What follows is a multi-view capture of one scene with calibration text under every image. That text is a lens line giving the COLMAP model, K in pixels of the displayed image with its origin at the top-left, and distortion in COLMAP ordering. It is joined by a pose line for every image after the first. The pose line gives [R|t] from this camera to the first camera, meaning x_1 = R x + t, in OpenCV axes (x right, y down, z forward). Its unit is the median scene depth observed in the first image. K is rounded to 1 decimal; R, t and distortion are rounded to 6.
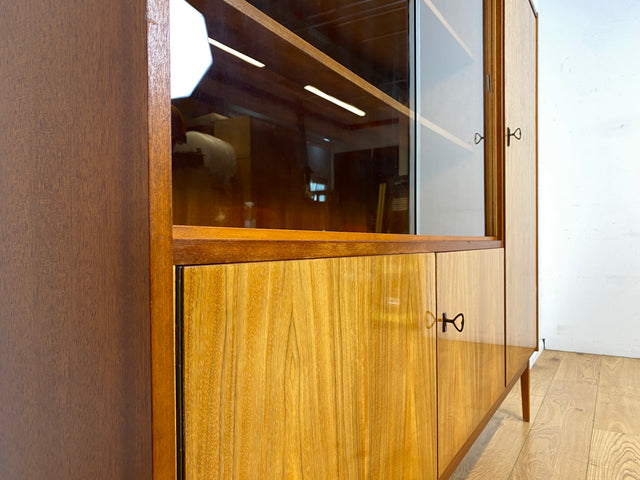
lens RADIAL K [[488.1, 0, 324.2], [0, 488.1, 246.3], [0, 0, 1]] dist [0.045268, -0.053609]
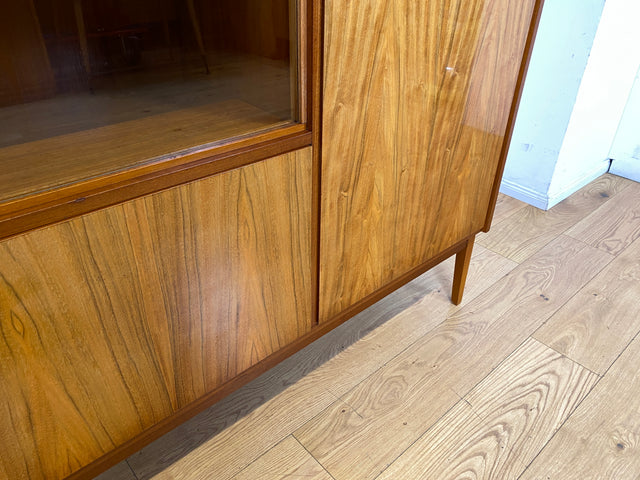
lens RADIAL K [[488.1, 0, 322.1], [0, 488.1, 236.2], [0, 0, 1]] dist [0.045268, -0.053609]
pose [[0.953932, 0.184363, -0.236693, 0.477550], [-0.032882, 0.848411, 0.528315, -0.187083], [0.298215, -0.496194, 0.815389, 0.442356]]
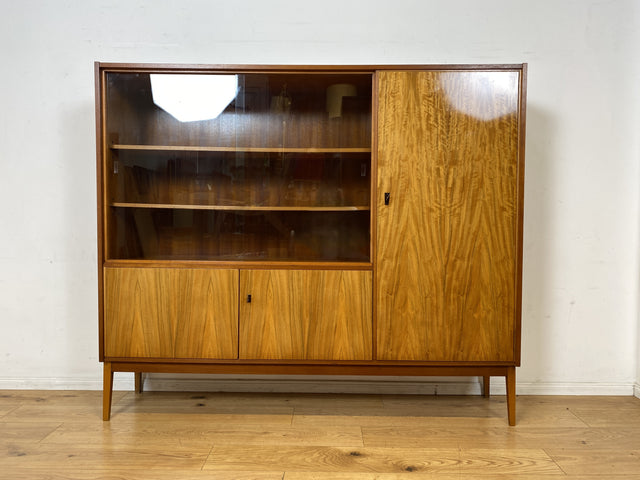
lens RADIAL K [[488.1, 0, 322.6], [0, 488.1, 239.9], [0, 0, 1]] dist [0.045268, -0.053609]
pose [[0.501277, 0.050572, -0.863808, 1.476427], [-0.021822, 0.998712, 0.045807, -0.148533], [0.865012, -0.004112, 0.501735, 0.067286]]
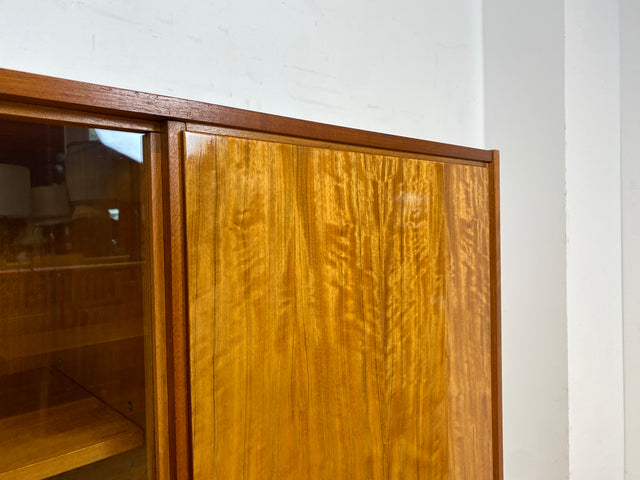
lens RADIAL K [[488.1, 0, 312.0], [0, 488.1, 228.6], [0, 0, 1]] dist [0.045268, -0.053609]
pose [[0.959475, -0.004481, -0.281758, 0.497830], [0.004565, 0.999990, -0.000360, -0.501080], [0.281757, -0.000941, 0.959485, 0.624302]]
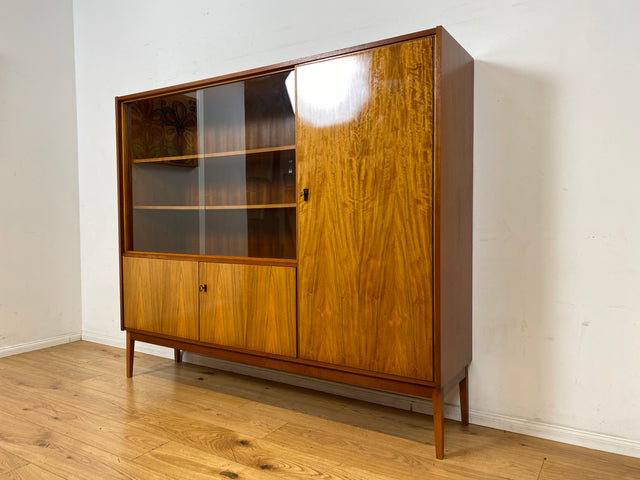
lens RADIAL K [[488.1, 0, 319.1], [0, 488.1, 240.1], [0, 0, 1]] dist [0.045268, -0.053609]
pose [[-0.022093, 0.050114, -0.998499, 1.730516], [-0.007036, 0.998710, 0.050281, -0.147800], [0.999731, 0.008136, -0.021712, 1.001968]]
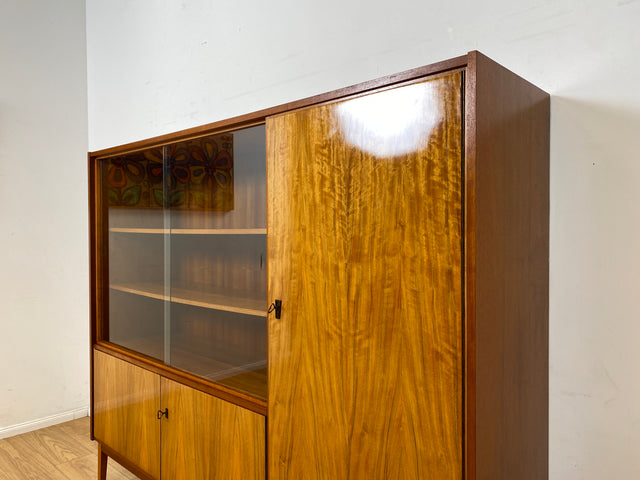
lens RADIAL K [[488.1, 0, 320.0], [0, 488.1, 235.5], [0, 0, 1]] dist [0.045268, -0.053609]
pose [[-0.203680, 0.021476, -0.978802, 1.222911], [-0.007529, 0.999695, 0.023501, -0.366840], [0.979009, 0.012156, -0.203456, 1.194046]]
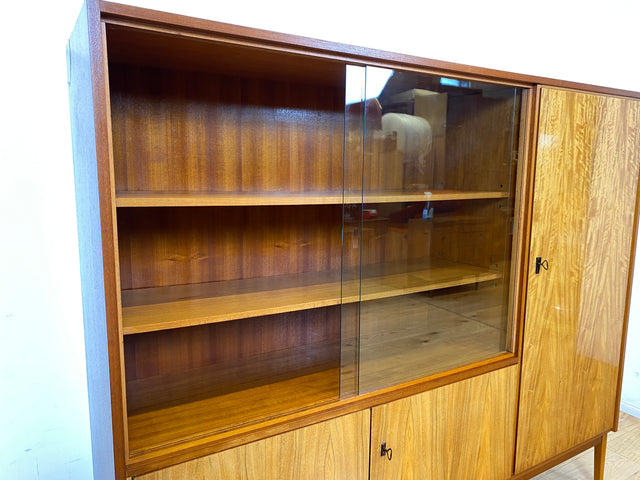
lens RADIAL K [[488.1, 0, 324.4], [0, 488.1, 239.7], [0, 0, 1]] dist [0.045268, -0.053609]
pose [[0.887733, 0.084795, -0.452482, 0.414236], [-0.024787, 0.990268, 0.136947, -0.390593], [0.459691, -0.110357, 0.881196, -0.175223]]
